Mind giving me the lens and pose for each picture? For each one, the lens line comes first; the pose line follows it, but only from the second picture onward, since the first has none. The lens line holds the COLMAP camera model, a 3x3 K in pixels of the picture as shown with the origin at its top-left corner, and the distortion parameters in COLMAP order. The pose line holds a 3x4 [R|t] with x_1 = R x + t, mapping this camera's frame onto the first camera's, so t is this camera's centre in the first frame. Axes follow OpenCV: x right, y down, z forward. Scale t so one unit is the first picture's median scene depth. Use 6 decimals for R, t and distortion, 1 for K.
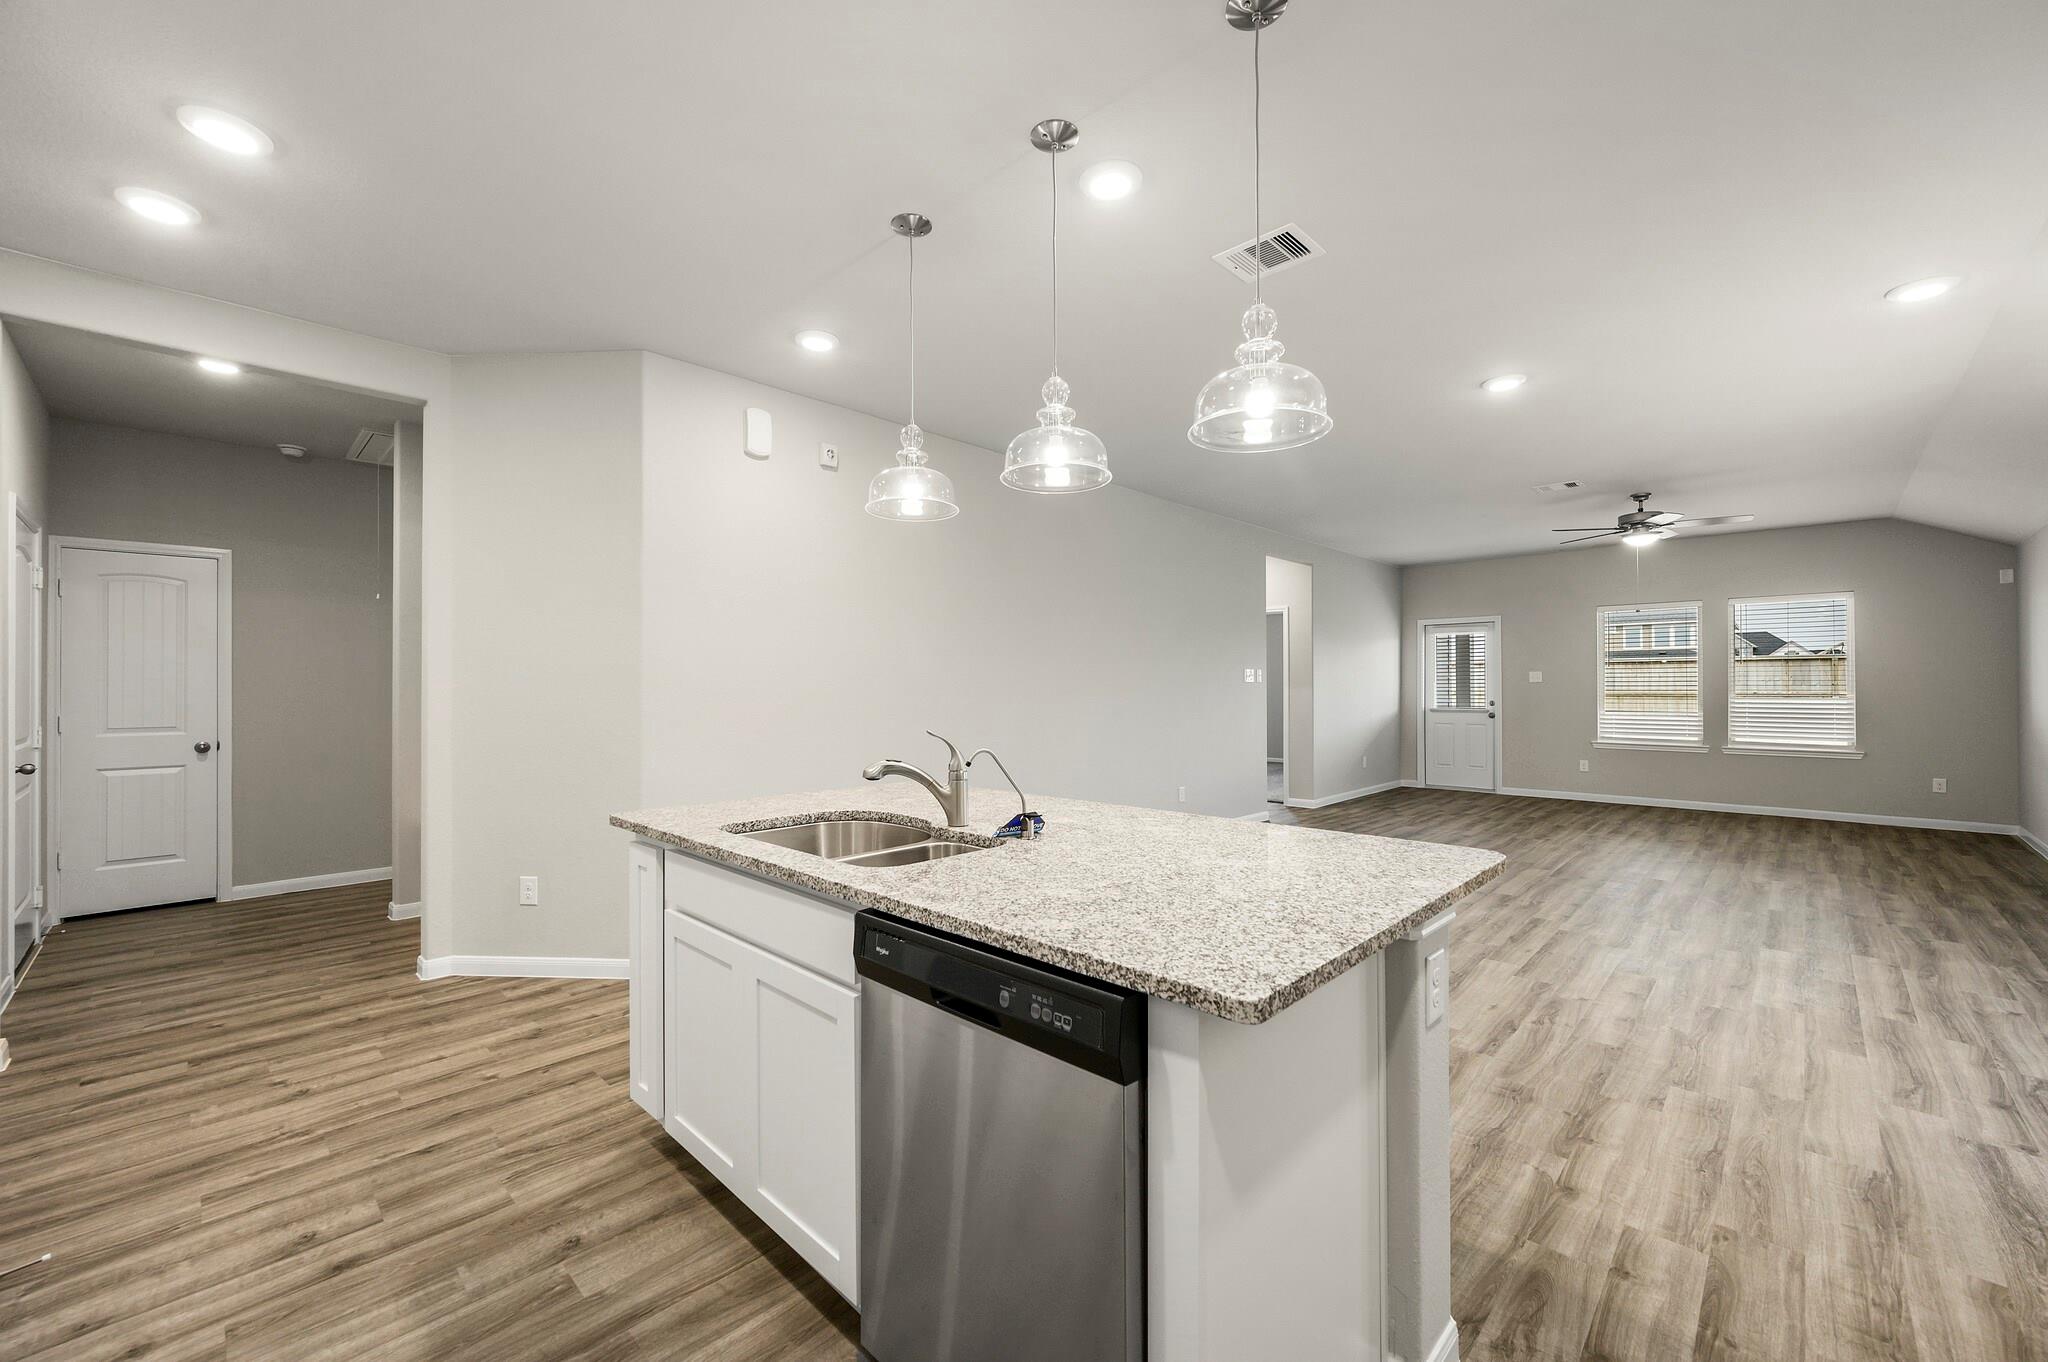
lens RADIAL K [[811.3, 0, 1015.8], [0, 811.3, 675.9], [0, 0, 1]] dist [-0.000031, -0.000030]
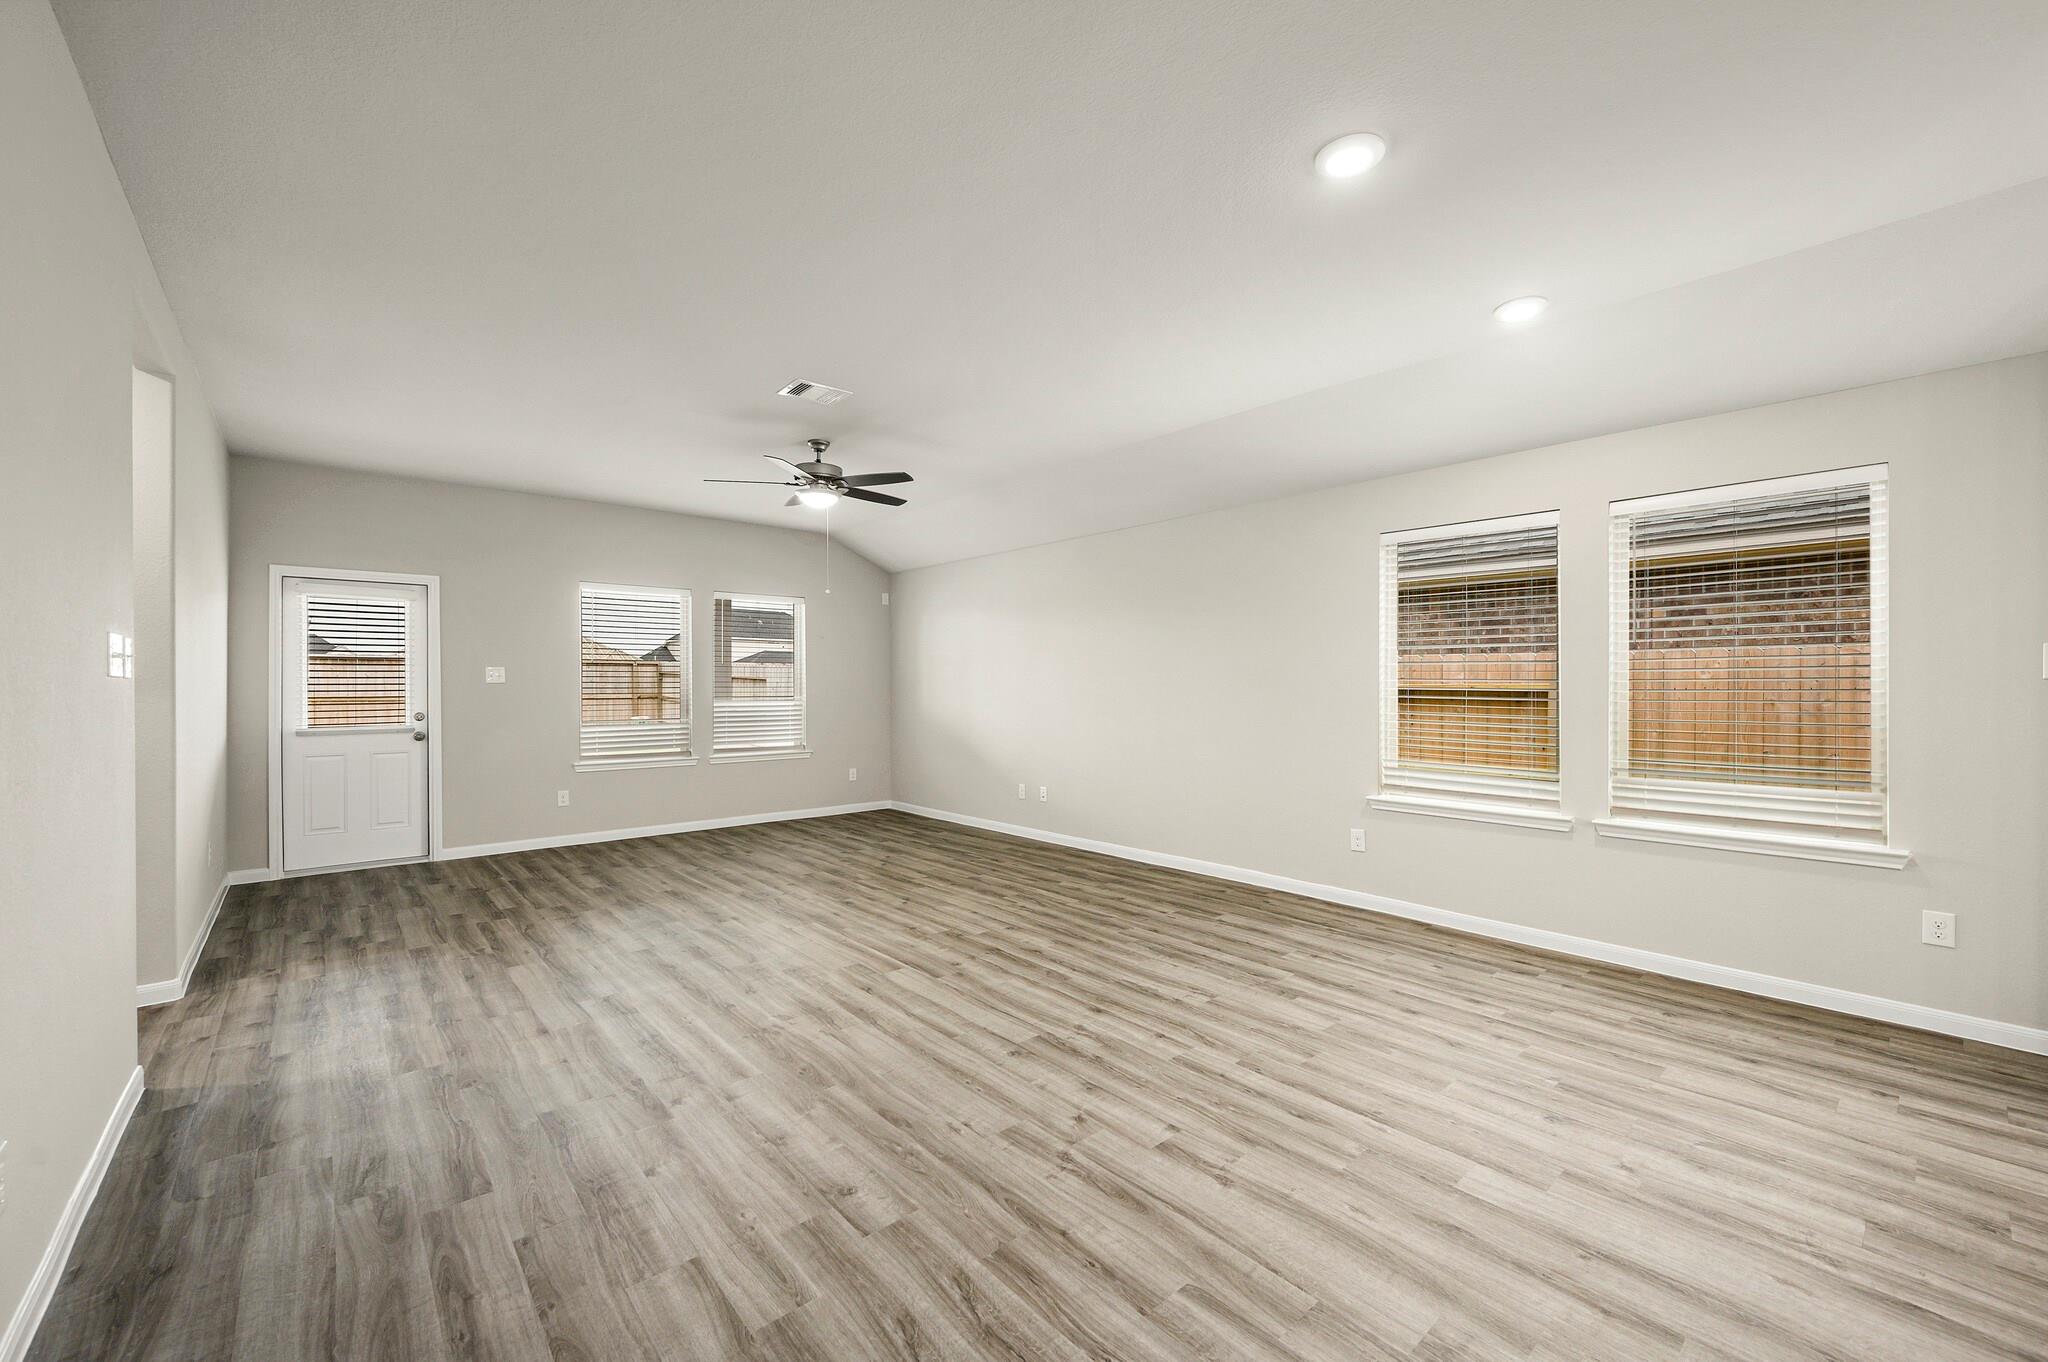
lens RADIAL K [[811.3, 0, 1020.7], [0, 811.3, 691.0], [0, 0, 1]] dist [-0.000031, -0.000030]
pose [[0.077332, -0.004920, 0.996993, 0.020122], [-0.009976, 0.999934, 0.005709, 0.021093], [-0.996956, -0.010388, 0.077278, 1.776812]]
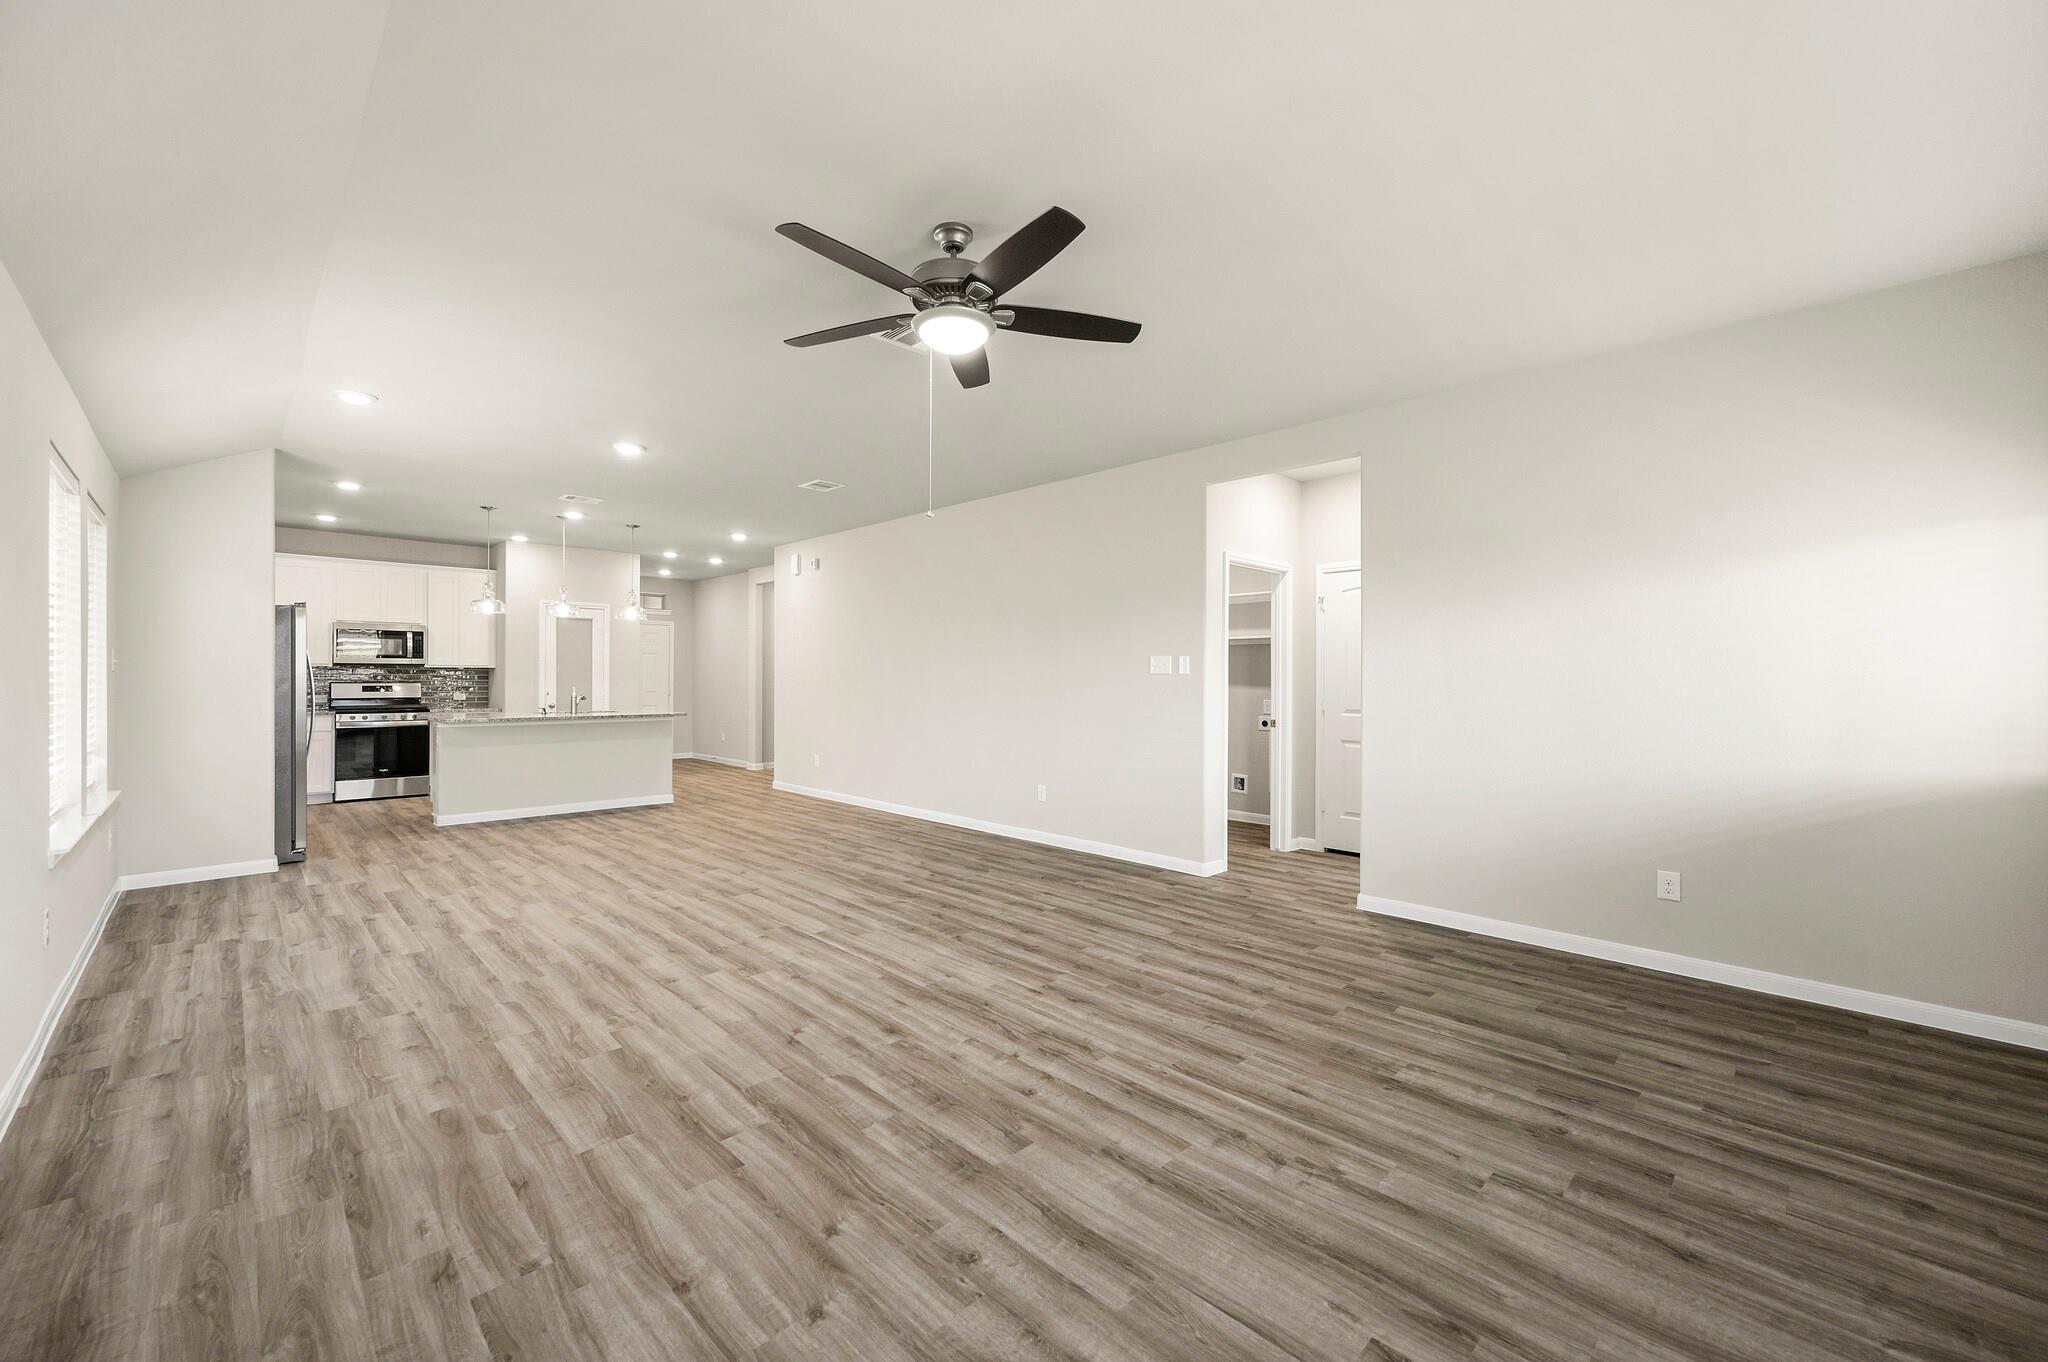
lens RADIAL K [[811.3, 0, 1021.1], [0, 811.3, 678.7], [0, 0, 1]] dist [-0.000031, -0.000030]
pose [[-0.017211, 0.004062, -0.999844, 2.891957], [0.007693, 0.999963, 0.003930, 0.022216], [0.999822, -0.007625, -0.017241, 2.495227]]
